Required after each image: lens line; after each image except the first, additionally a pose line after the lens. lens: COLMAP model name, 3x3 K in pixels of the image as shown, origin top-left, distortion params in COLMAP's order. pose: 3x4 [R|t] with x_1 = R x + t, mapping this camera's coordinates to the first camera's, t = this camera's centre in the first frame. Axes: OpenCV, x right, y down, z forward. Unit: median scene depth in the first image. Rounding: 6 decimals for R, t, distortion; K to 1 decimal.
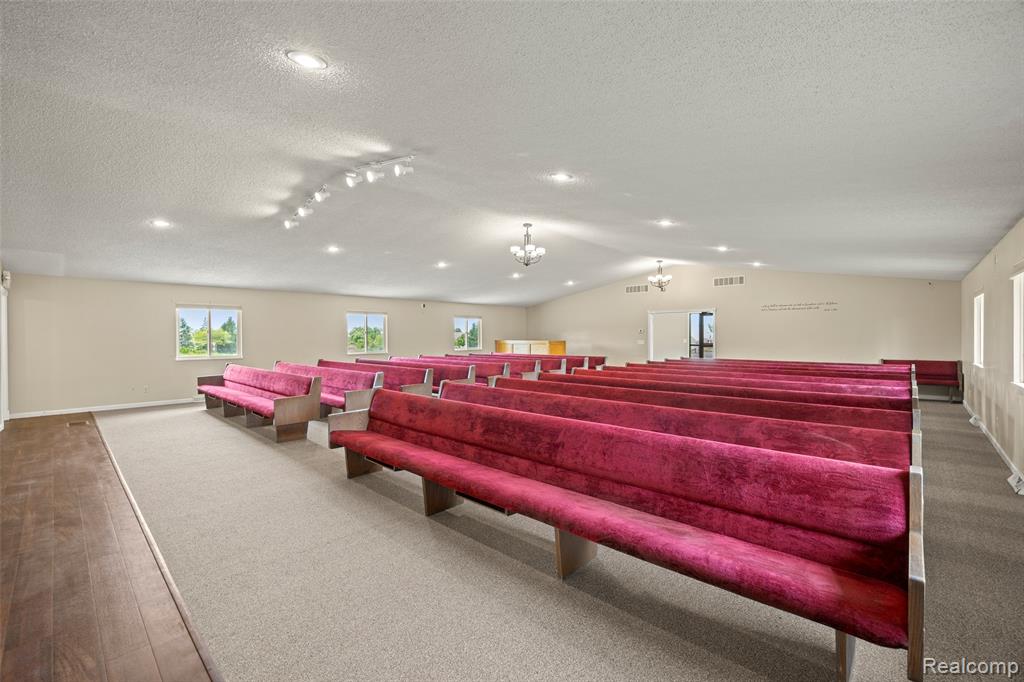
lens RADIAL K [[425.2, 0, 519.8], [0, 425.2, 338.8], [0, 0, 1]] dist [-0.009888, 0.000173]
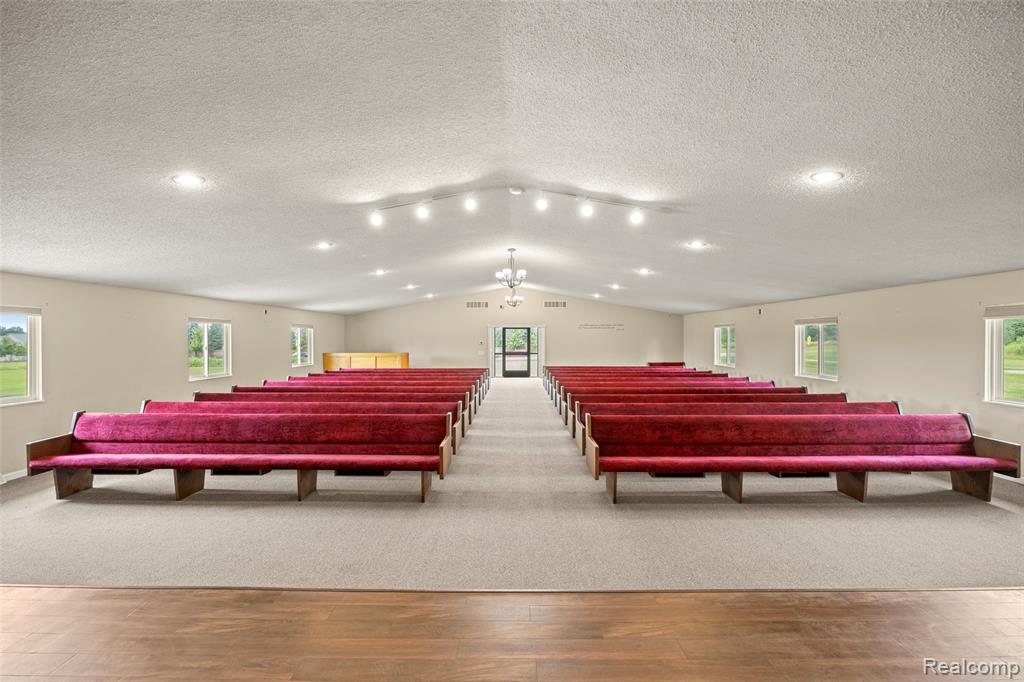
lens RADIAL K [[425.2, 0, 520.5], [0, 425.2, 338.8], [0, 0, 1]] dist [-0.009888, 0.000173]
pose [[0.742727, 0.002402, 0.669590, -0.493613], [0.003264, 0.999969, -0.007209, -0.027190], [-0.669587, 0.007540, 0.742696, 0.143933]]
